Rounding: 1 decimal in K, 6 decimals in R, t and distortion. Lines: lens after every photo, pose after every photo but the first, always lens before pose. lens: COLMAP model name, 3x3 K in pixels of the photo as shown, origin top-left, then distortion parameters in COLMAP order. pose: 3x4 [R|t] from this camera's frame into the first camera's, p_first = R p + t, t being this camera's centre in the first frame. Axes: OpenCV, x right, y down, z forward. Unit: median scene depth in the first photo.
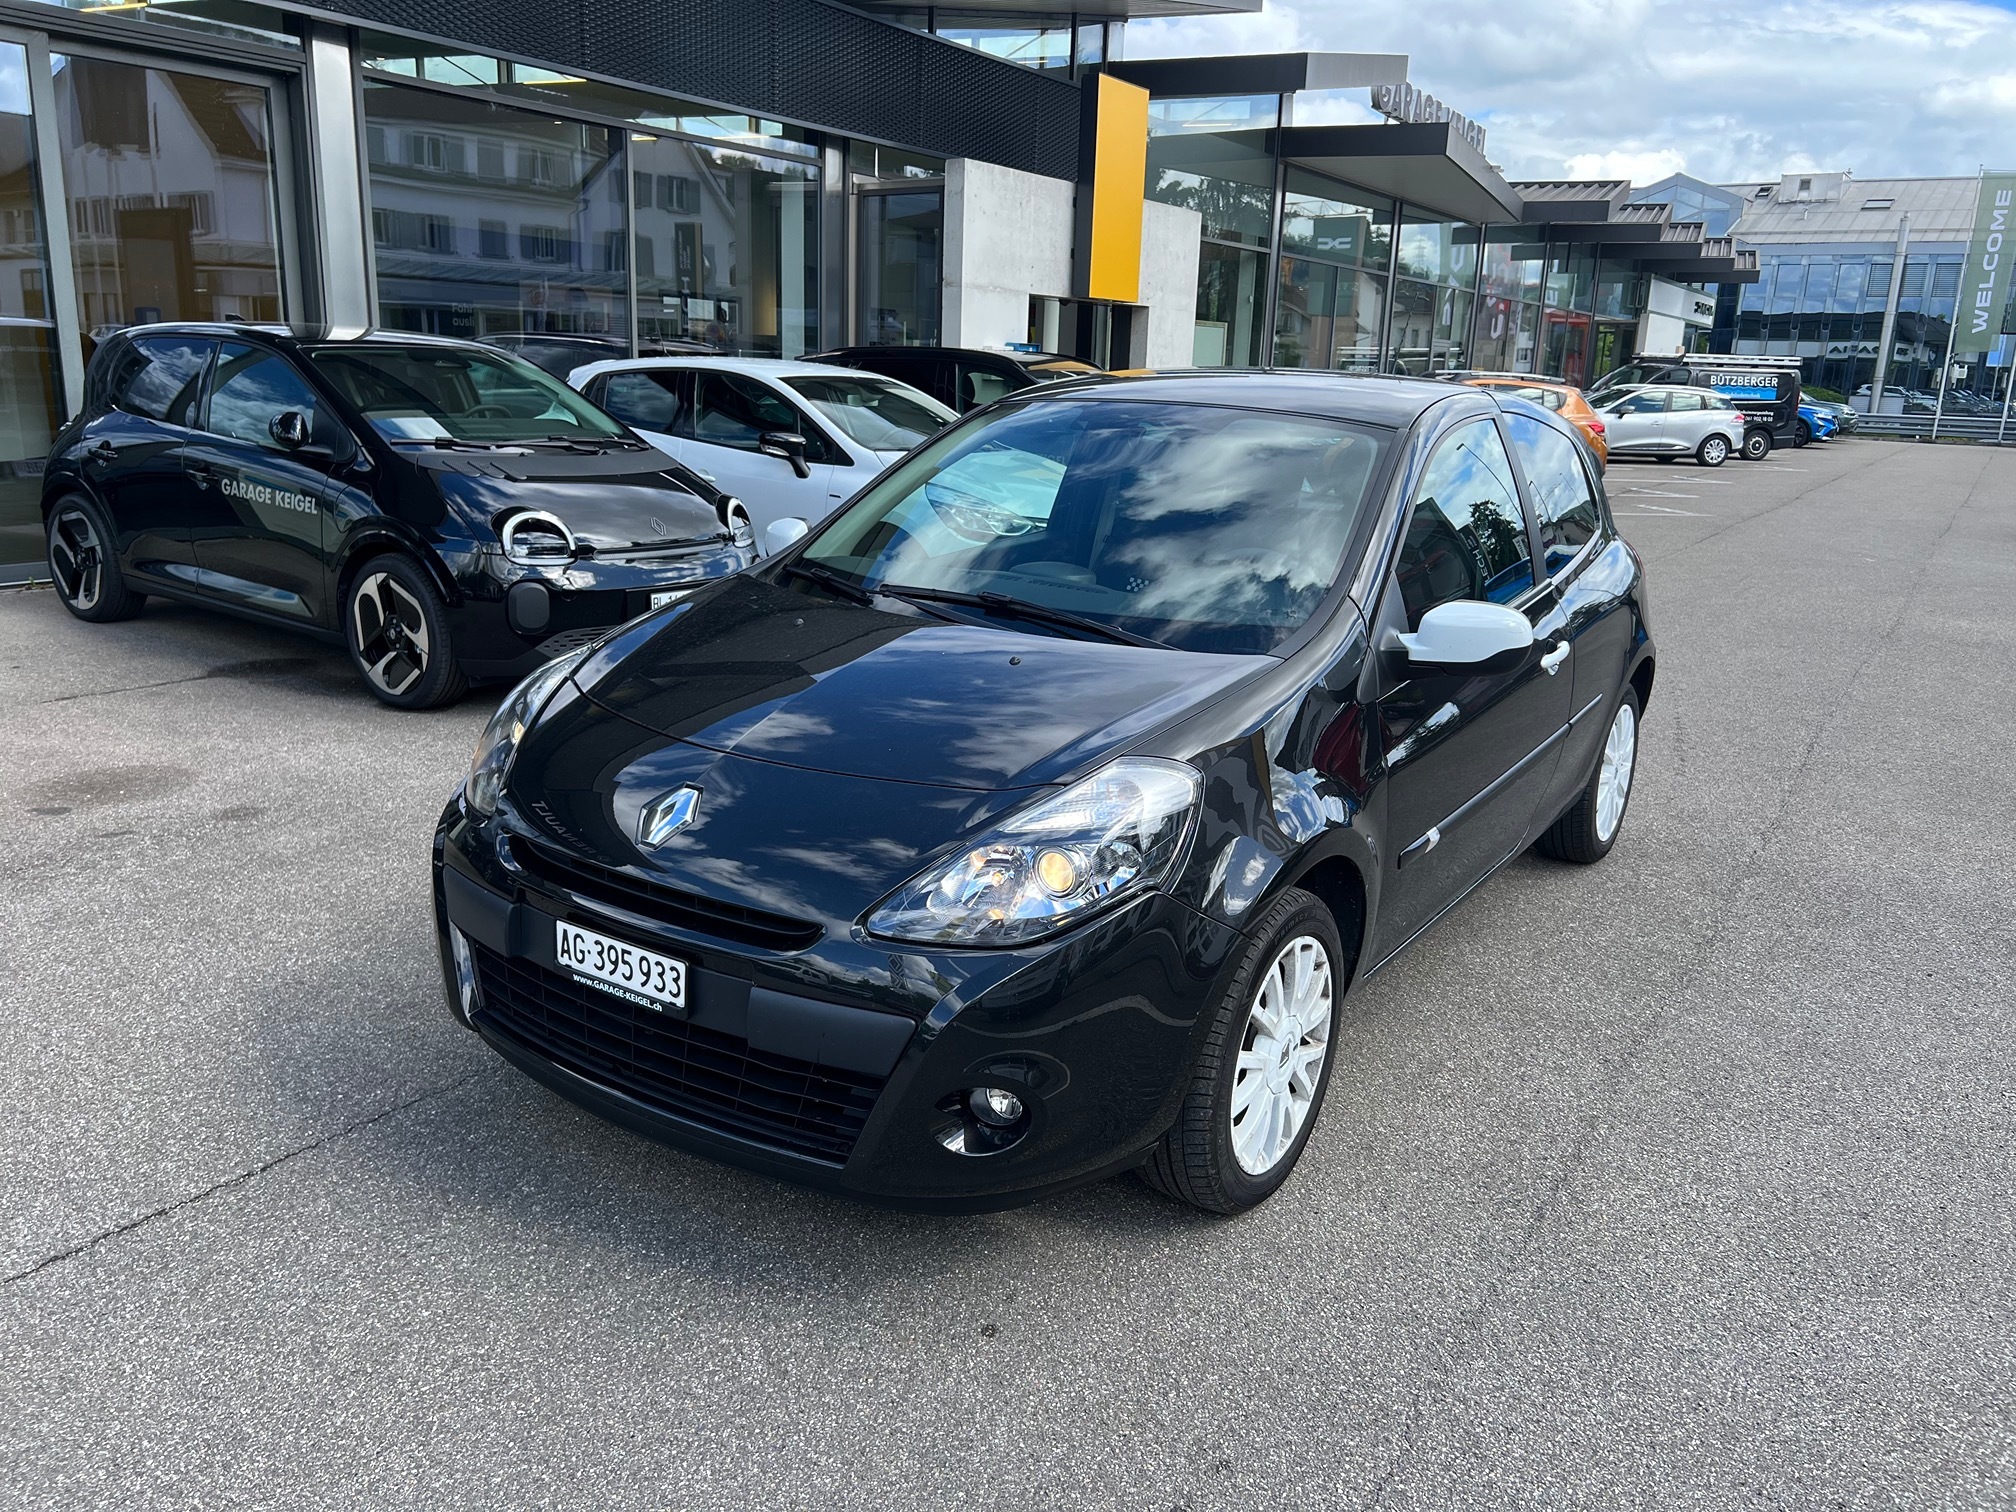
lens RADIAL K [[1530.1, 0, 1008.0], [0, 1530.1, 756.0], [0, 0, 1]] dist [0.002845, -0.000101]
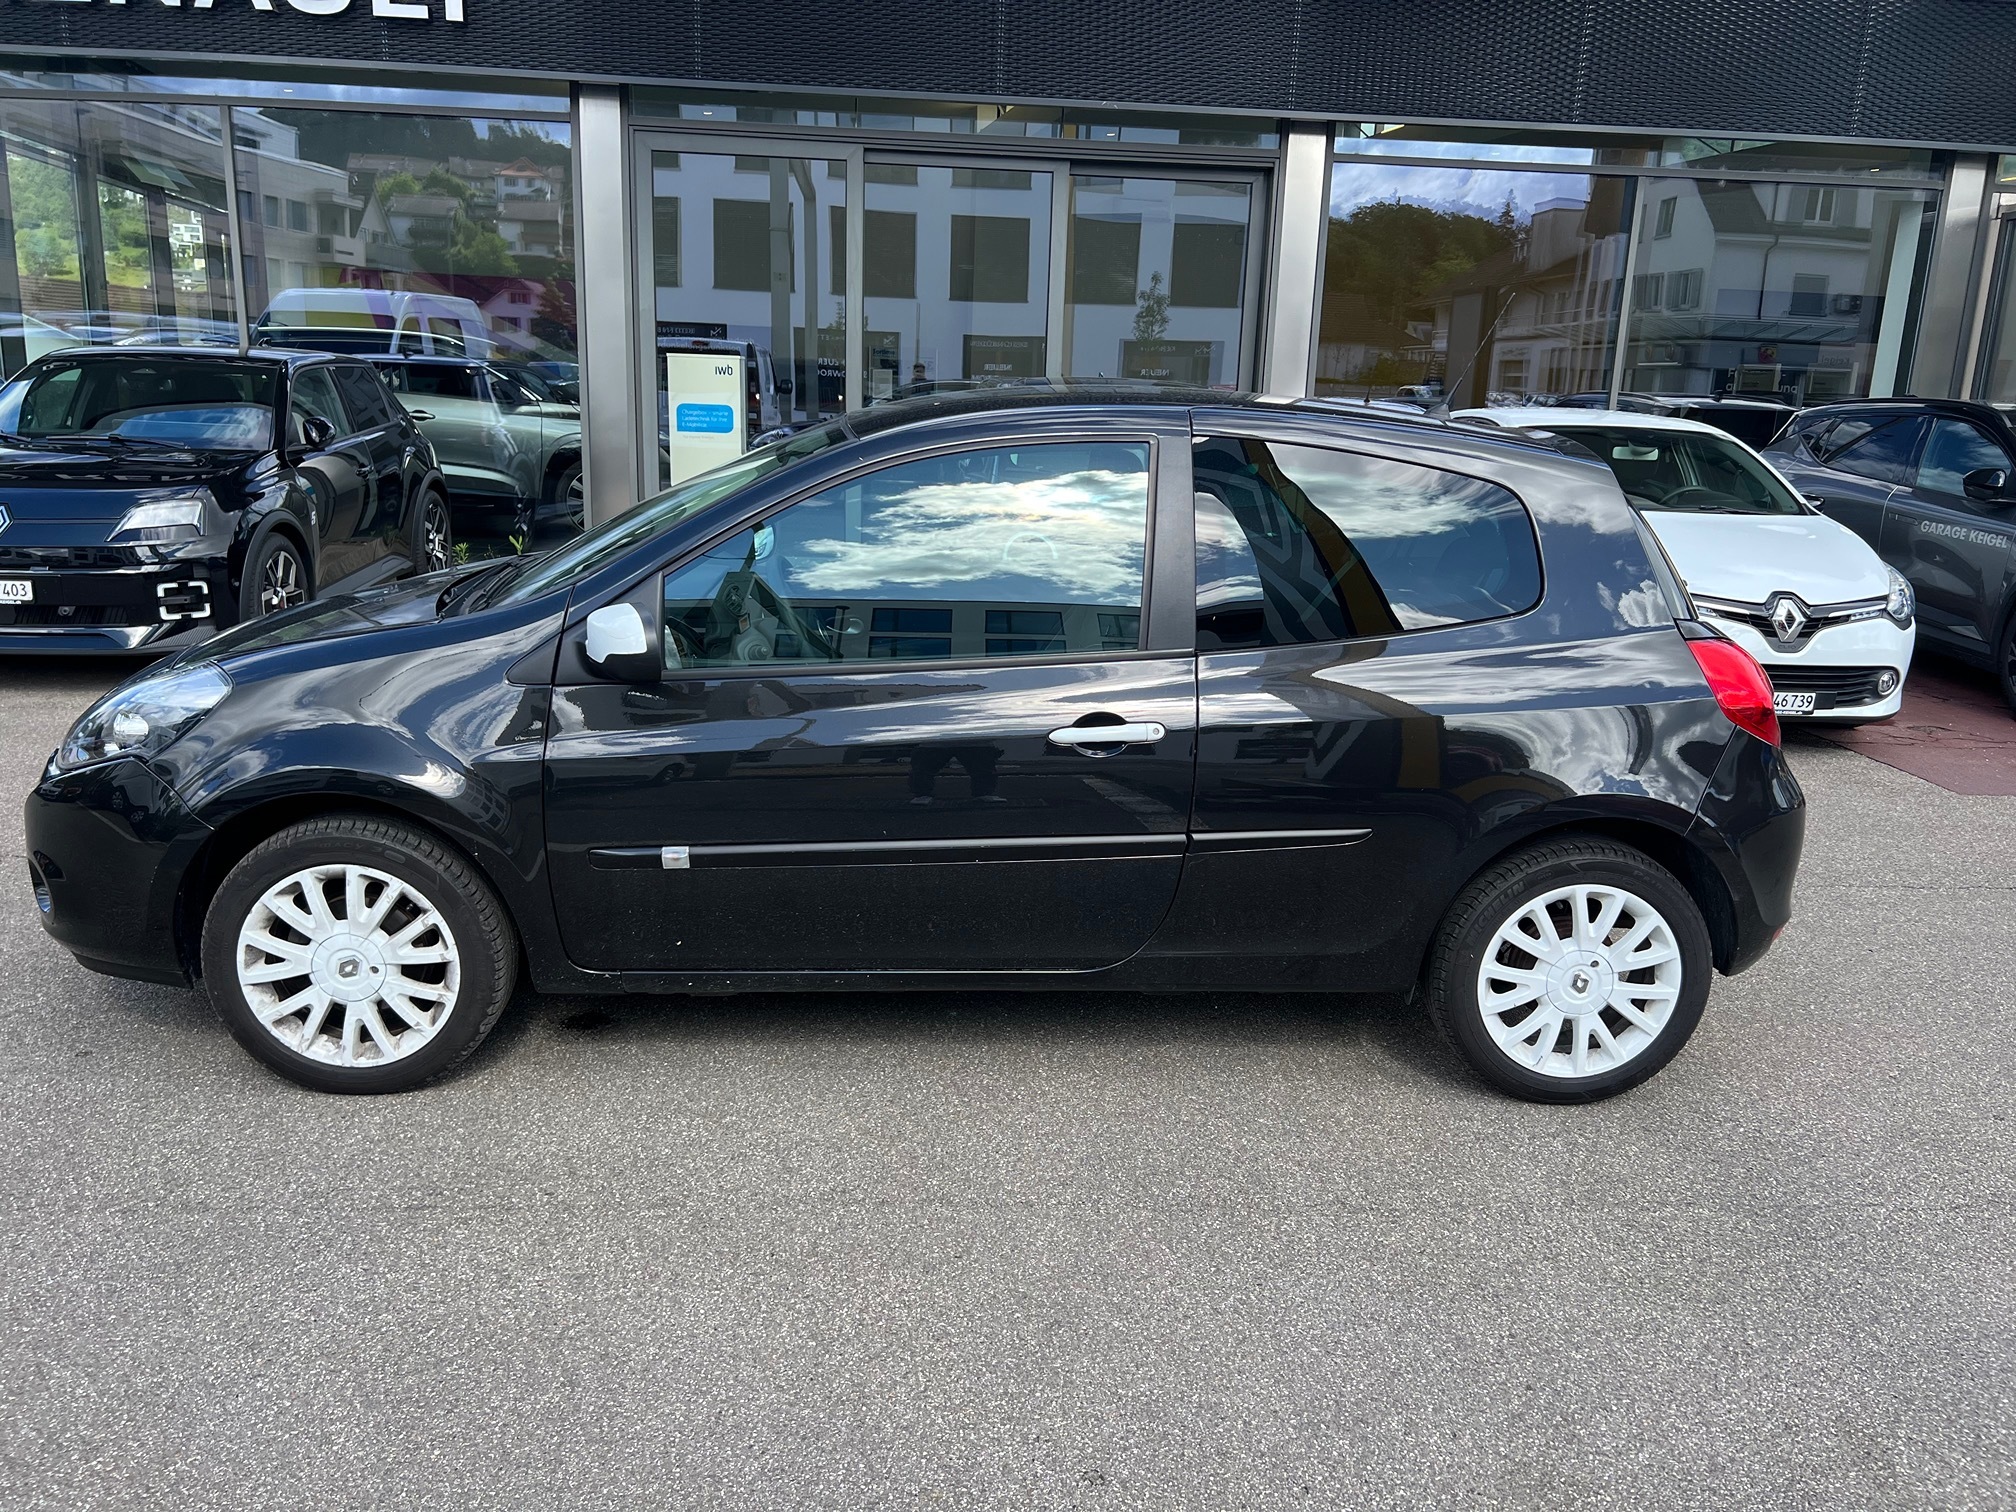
lens RADIAL K [[1530.1, 0, 1008.0], [0, 1530.1, 756.0], [0, 0, 1]] dist [0.002845, -0.000101]
pose [[0.609884, 0.180024, -0.771772, 0.268871], [-0.214409, 0.975020, 0.057999, -0.026642], [0.762935, 0.130102, 0.633249, 0.126512]]
